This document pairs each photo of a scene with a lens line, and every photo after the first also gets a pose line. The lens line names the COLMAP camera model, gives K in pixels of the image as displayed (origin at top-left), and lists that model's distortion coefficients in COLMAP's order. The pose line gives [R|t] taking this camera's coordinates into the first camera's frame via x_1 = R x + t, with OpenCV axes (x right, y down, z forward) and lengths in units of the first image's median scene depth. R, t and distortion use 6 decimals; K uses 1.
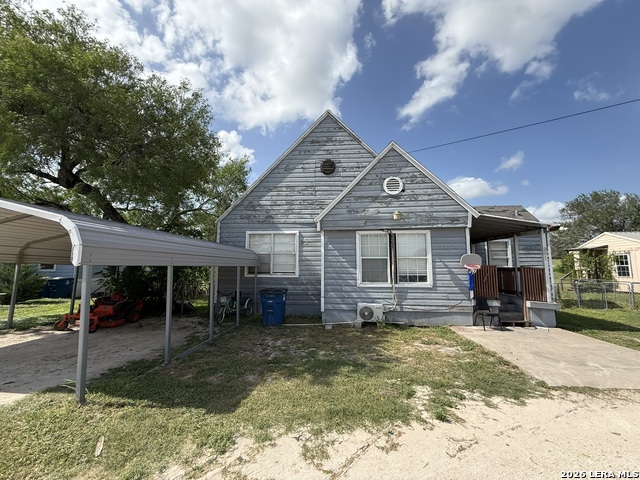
lens RADIAL K [[256.7, 0, 319.6], [0, 256.7, 243.0], [0, 0, 1]] dist [0.001381, 0.000232]
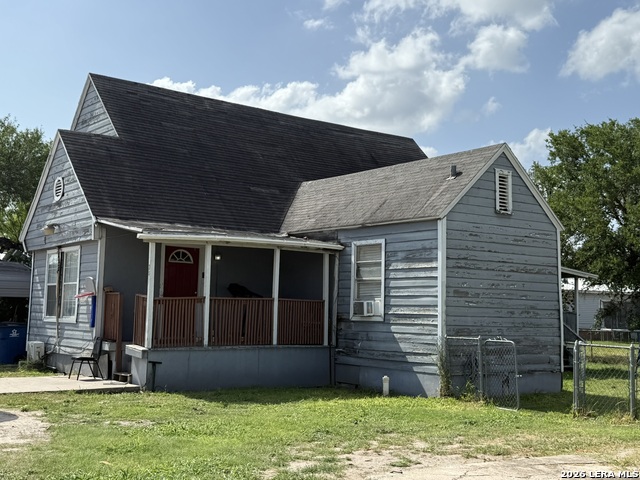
lens RADIAL K [[819.7, 0, 318.4], [0, 819.7, 242.8], [0, 0, 1]] dist [0.140068, 0.000000]
pose [[0.645562, -0.049444, -0.762105, 2.679731], [0.051336, 0.998454, -0.021293, 0.027705], [0.761980, -0.025378, 0.647103, -0.011682]]
